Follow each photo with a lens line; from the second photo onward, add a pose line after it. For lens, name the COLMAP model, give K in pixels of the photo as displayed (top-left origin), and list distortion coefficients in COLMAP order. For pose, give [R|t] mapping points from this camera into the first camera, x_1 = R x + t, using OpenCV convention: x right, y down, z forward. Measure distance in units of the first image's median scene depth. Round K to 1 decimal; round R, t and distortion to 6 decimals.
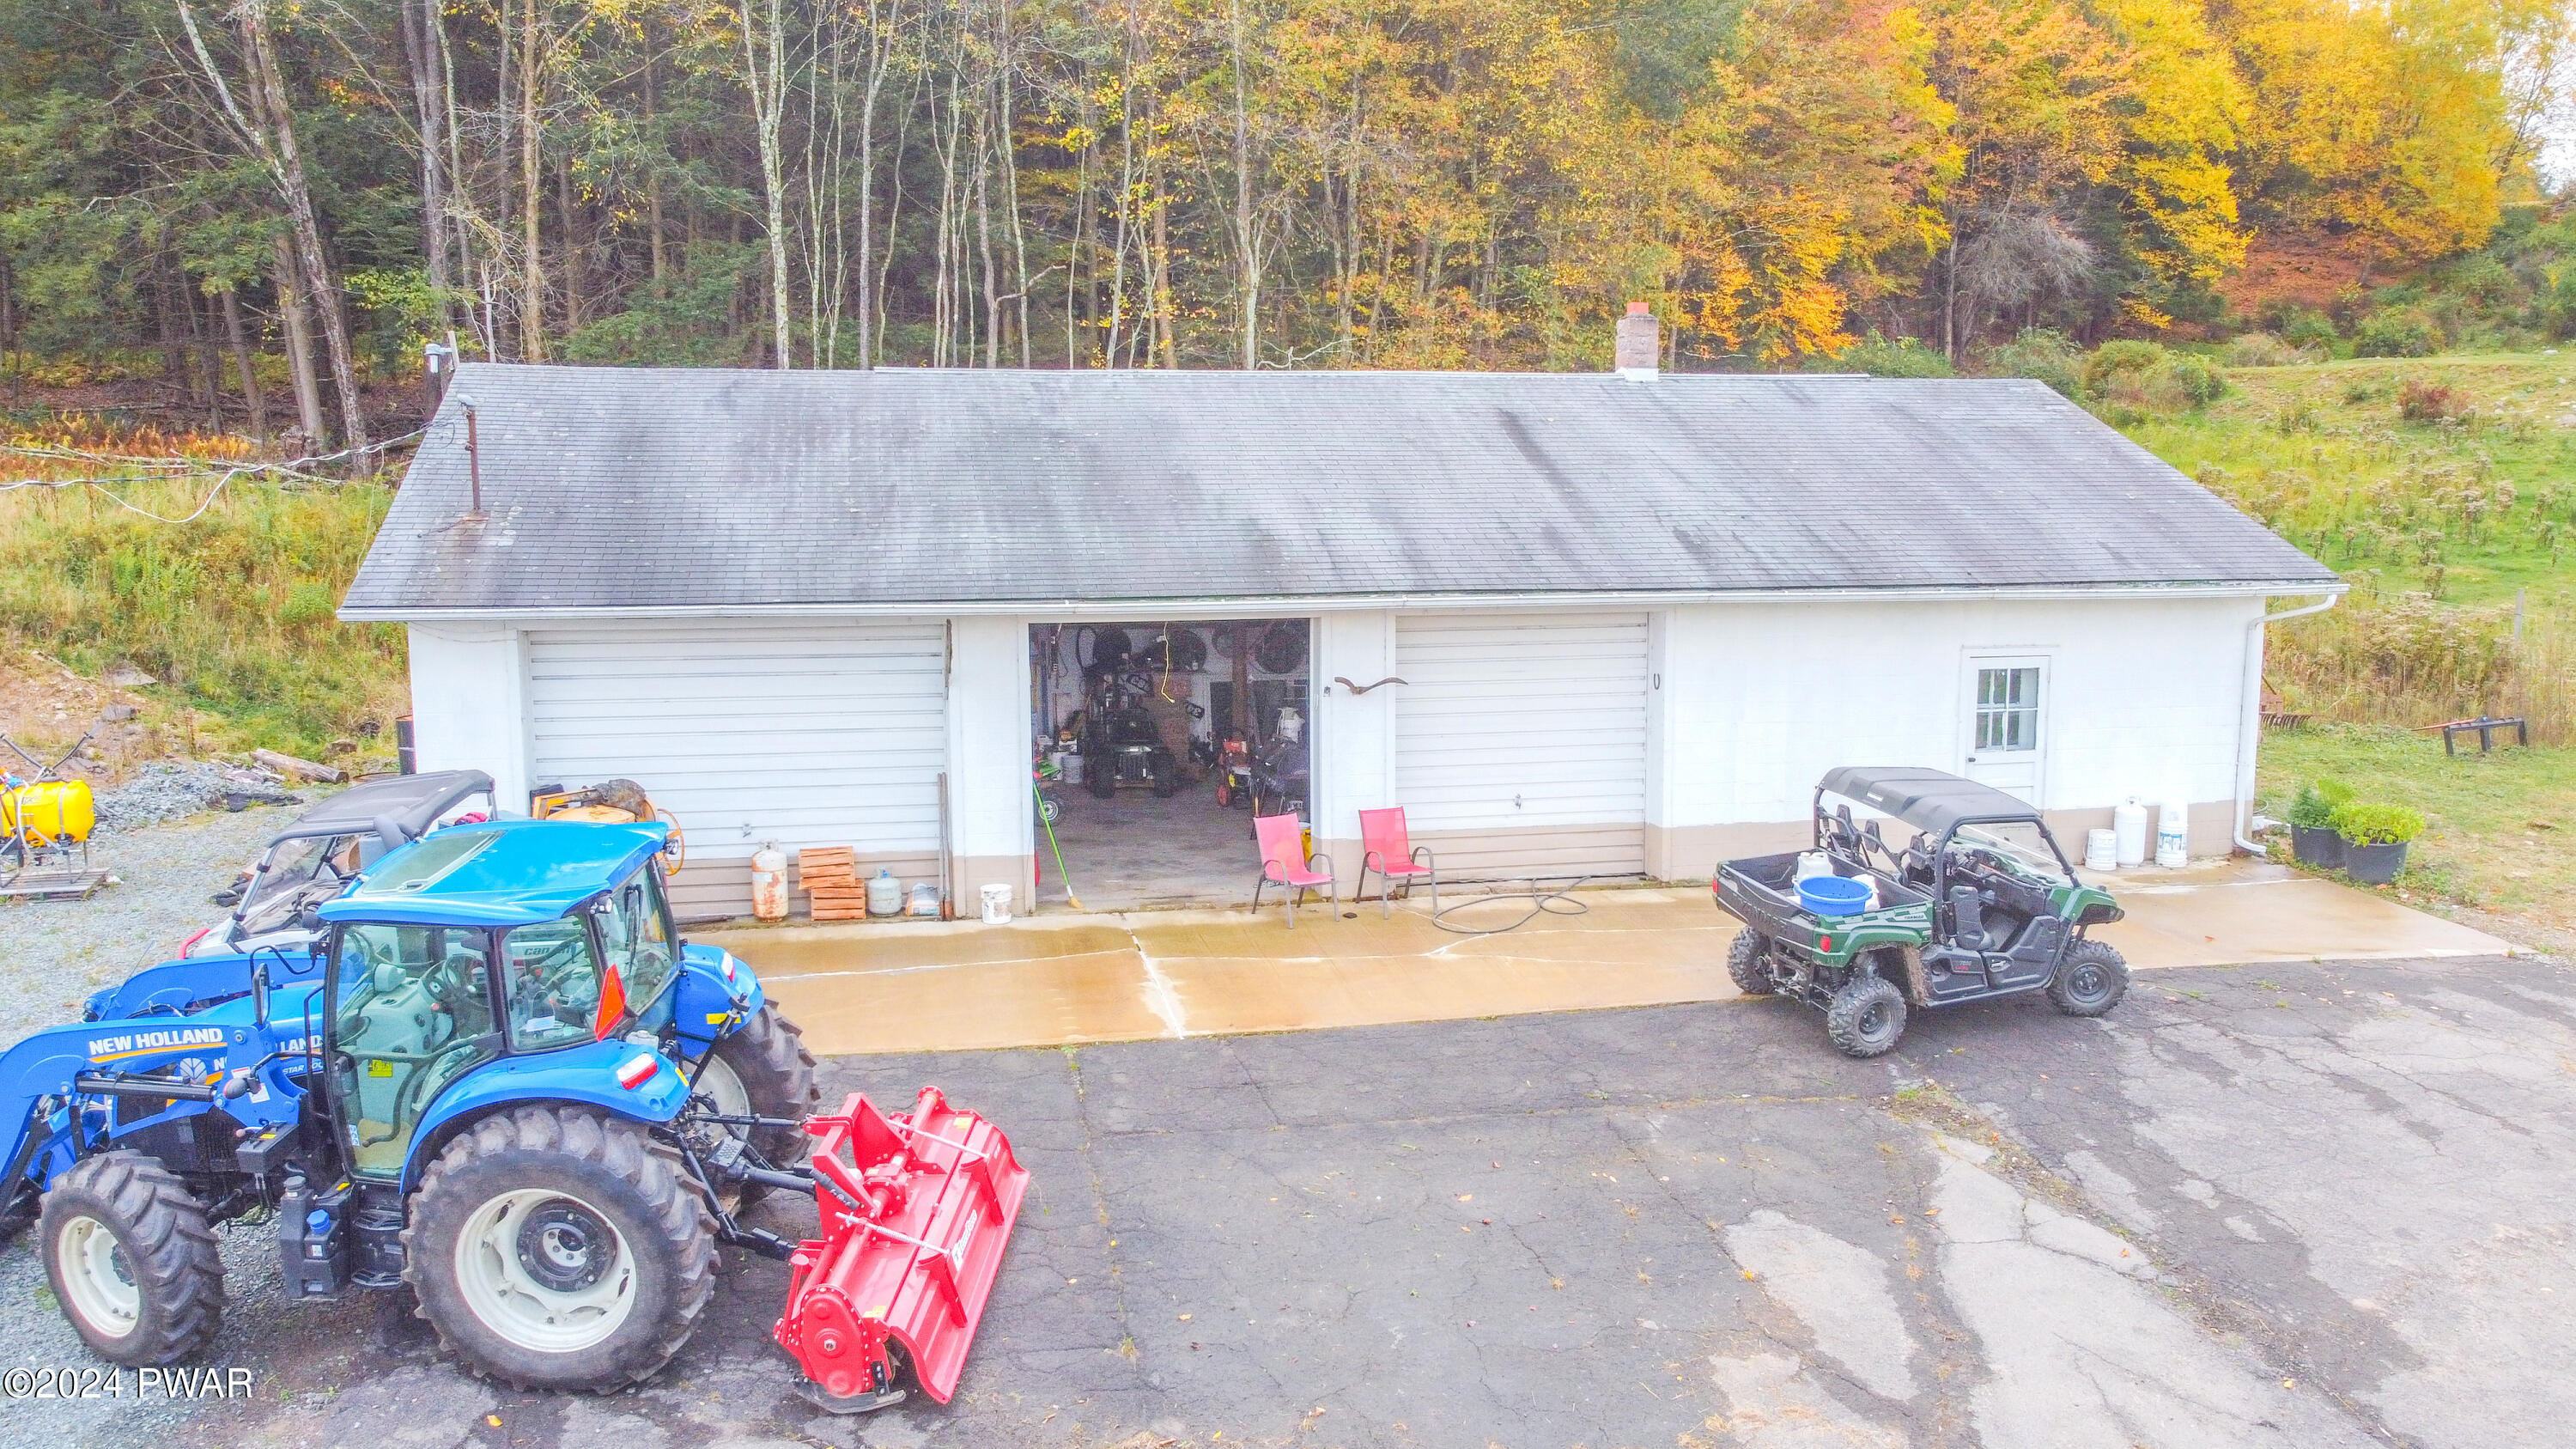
lens RADIAL K [[1940.8, 0, 1288.0], [0, 1940.8, 724.5], [0, 0, 1]] dist [-0.000965, 0.000657]
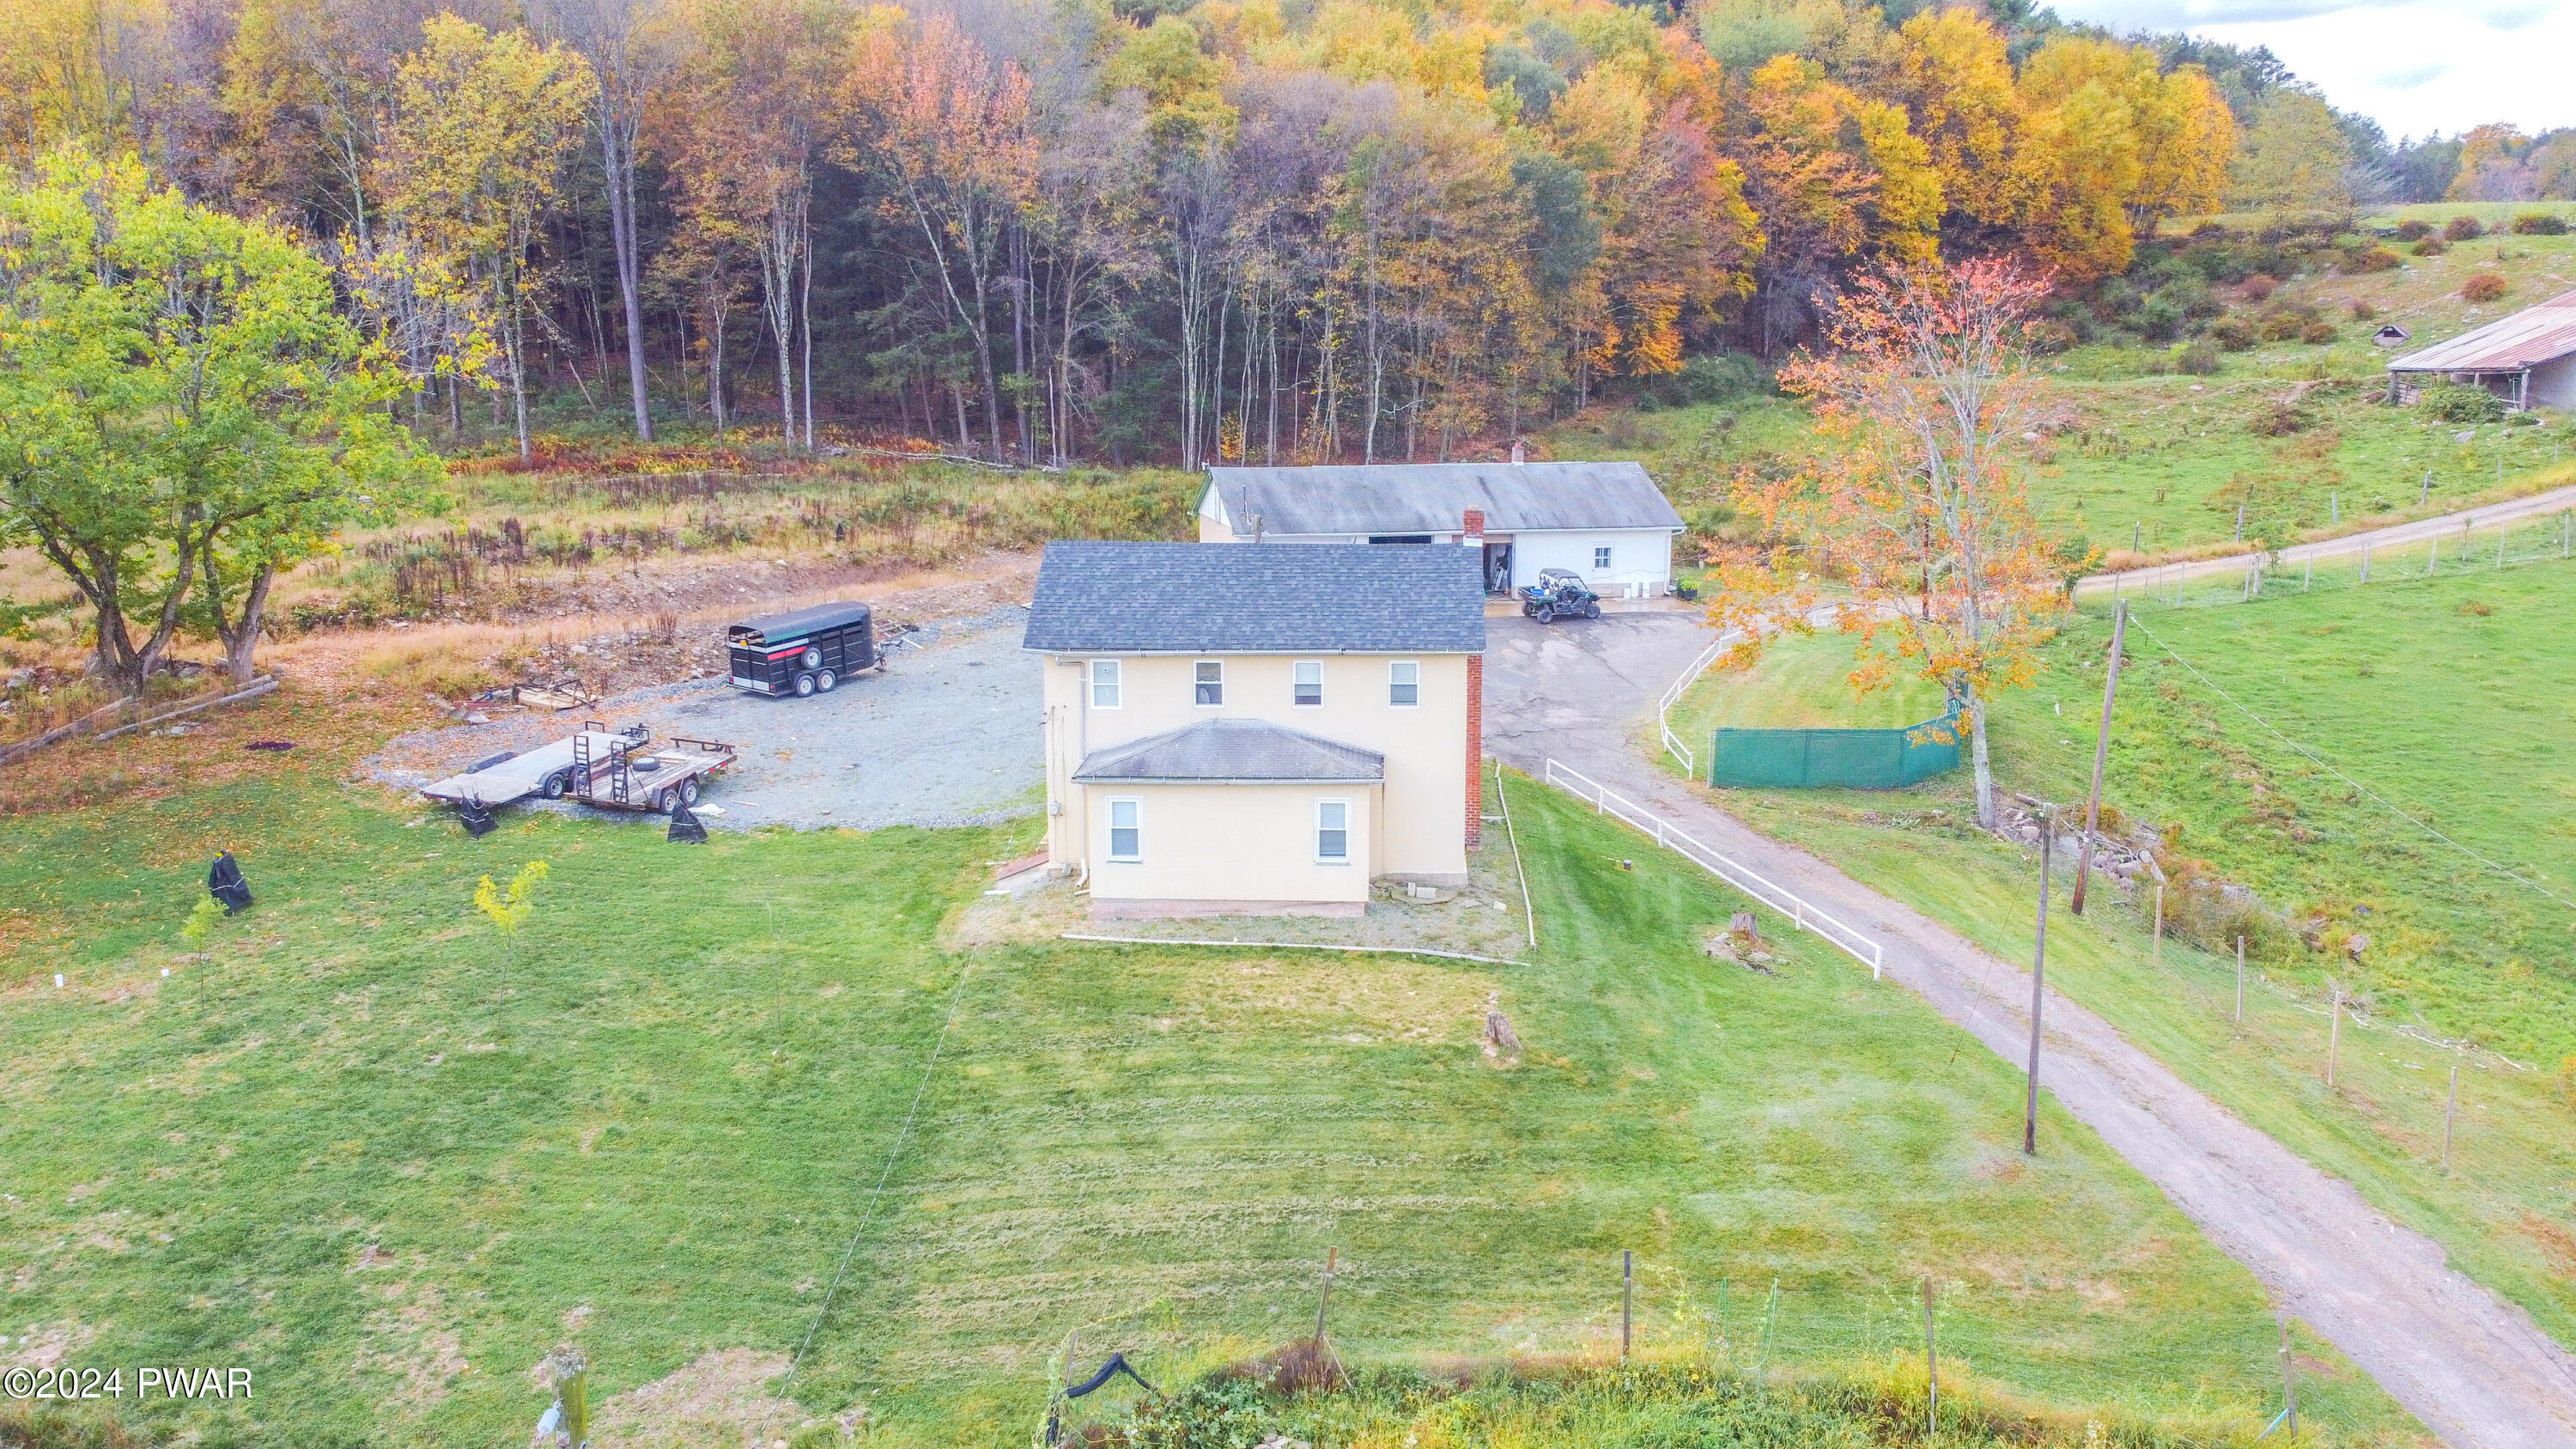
lens RADIAL K [[1940.8, 0, 1288.0], [0, 1940.8, 724.5], [0, 0, 1]] dist [-0.000965, 0.000657]
pose [[0.999991, 0.002838, -0.003223, -0.243791], [-0.002618, 0.997779, 0.066567, 0.064919], [0.003405, -0.066558, 0.997777, -2.767930]]
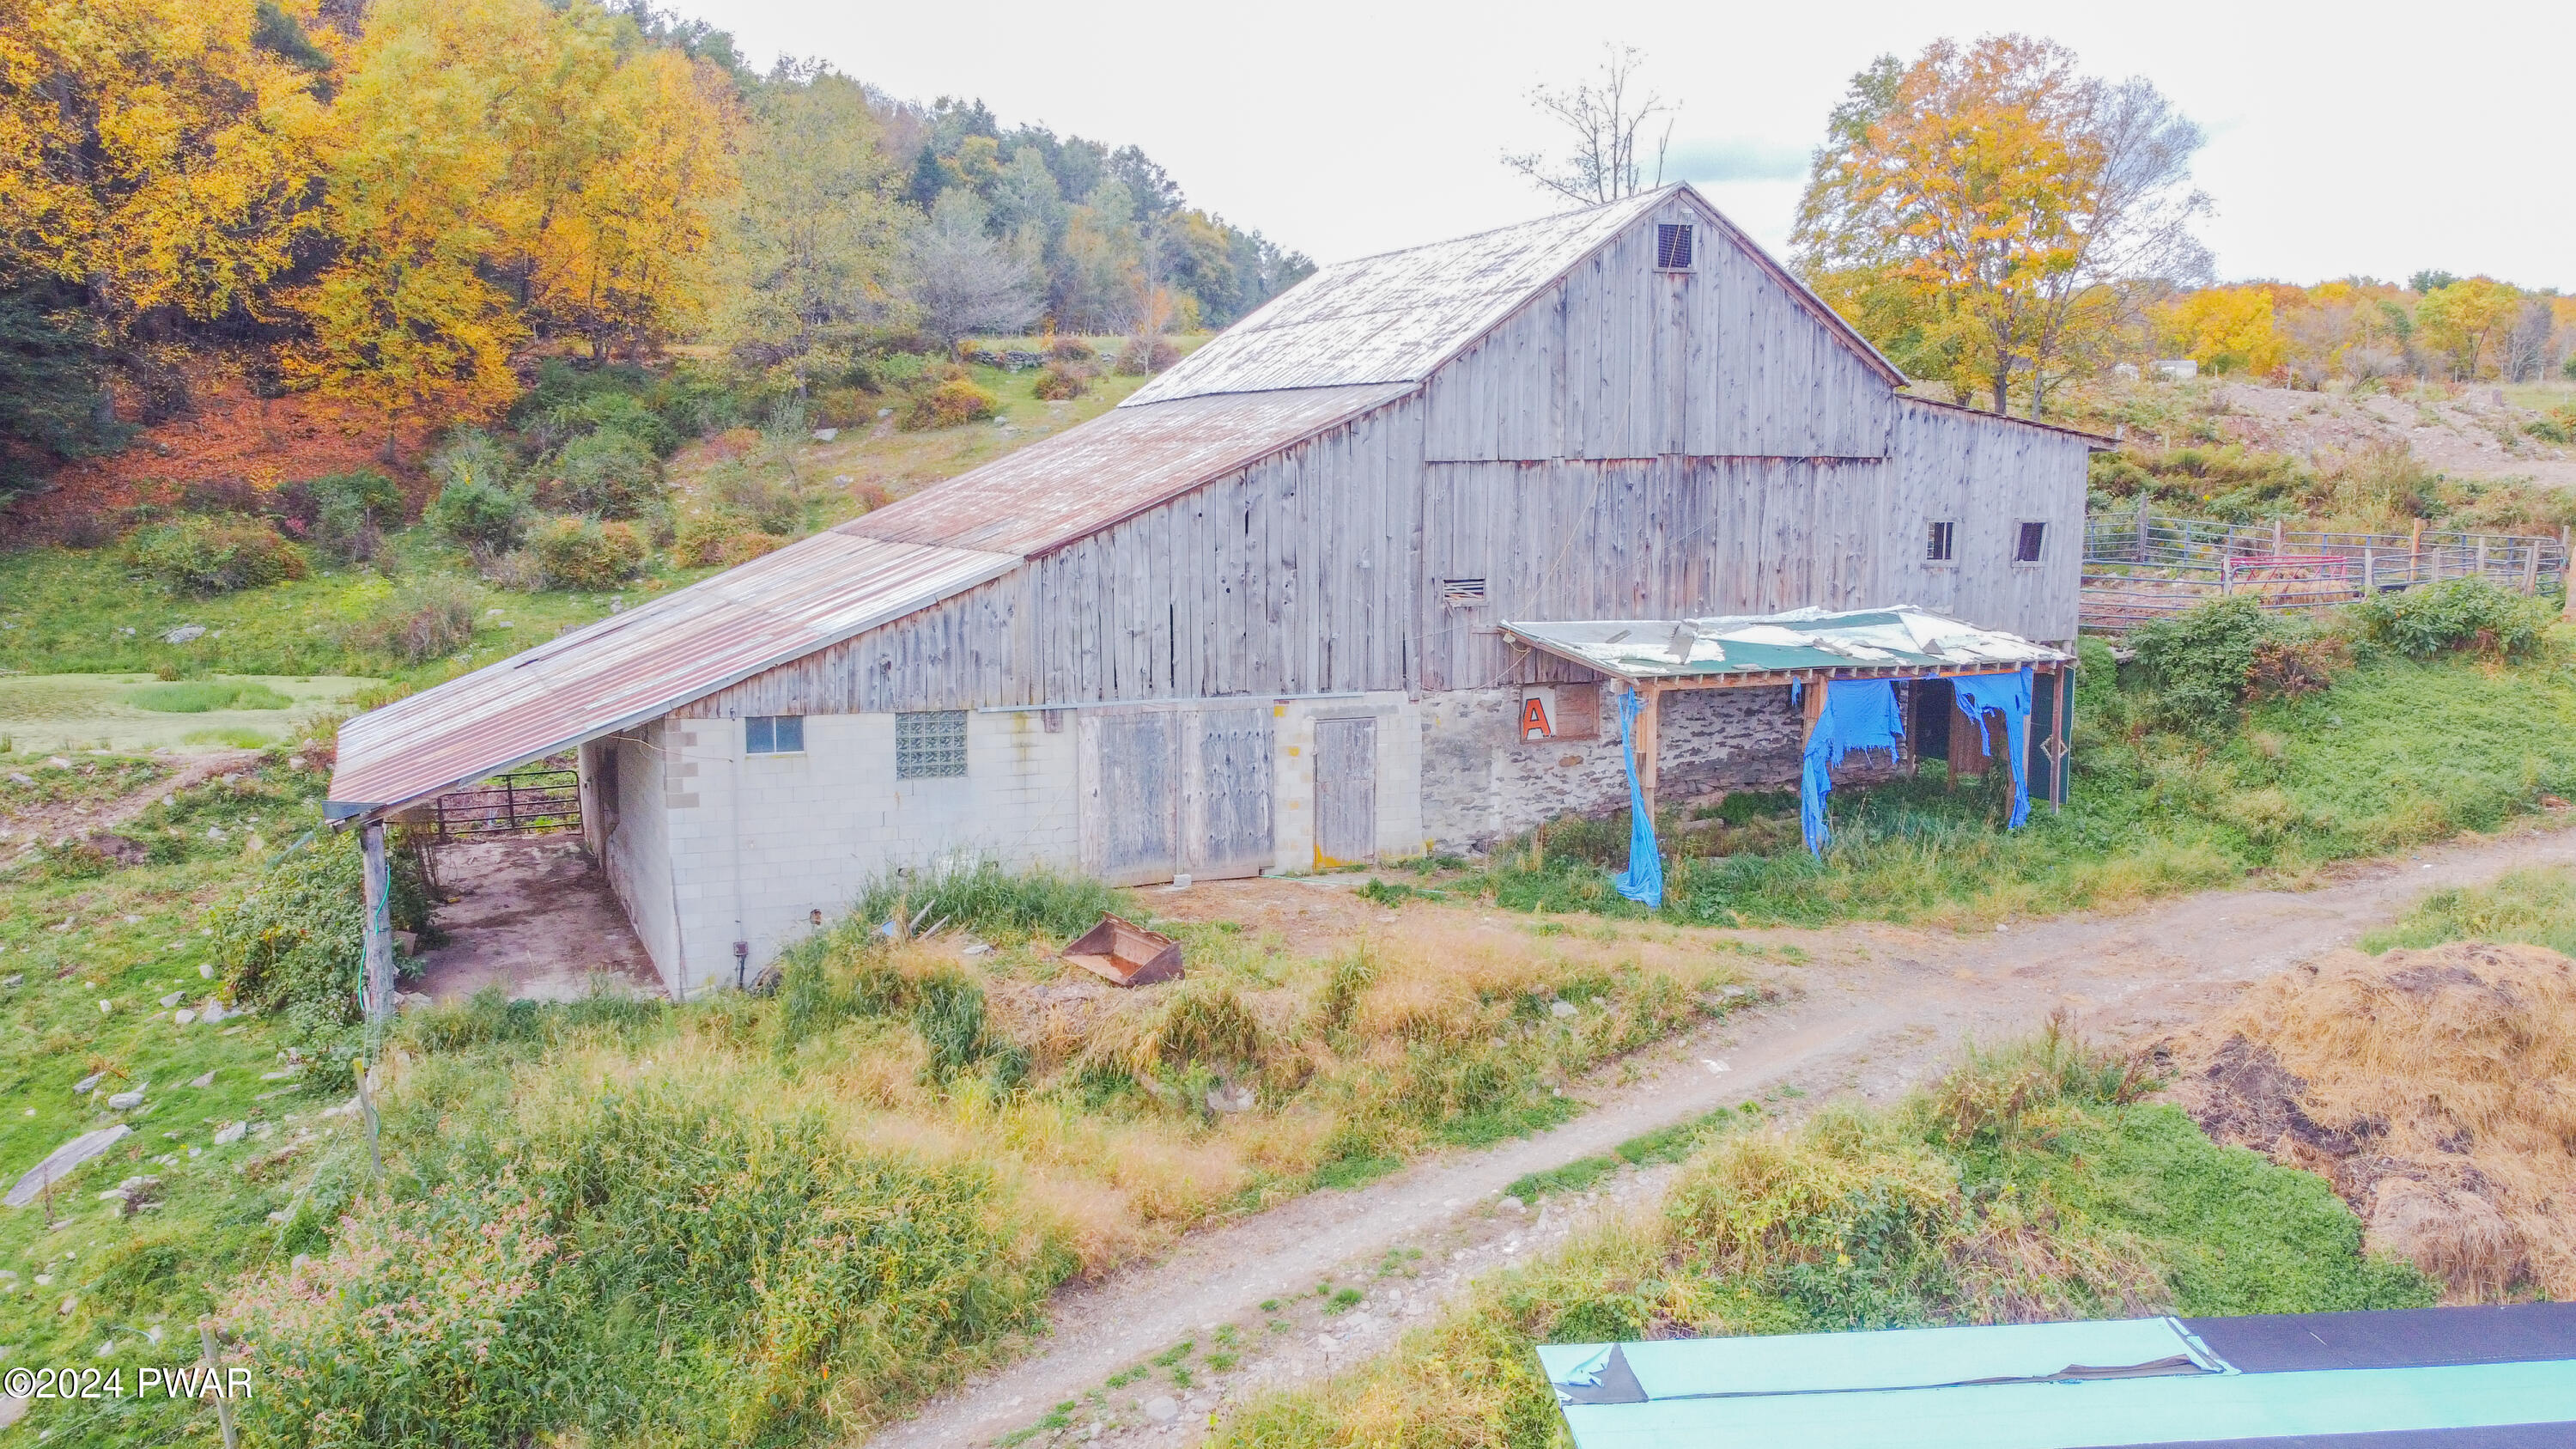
lens RADIAL K [[1940.8, 0, 1288.0], [0, 1940.8, 724.5], [0, 0, 1]] dist [-0.000965, 0.000657]
pose [[0.919880, -0.032915, 0.390816, 2.833539], [0.037290, 0.999298, -0.003607, -0.533622], [-0.390423, 0.017891, 0.920462, 0.851122]]
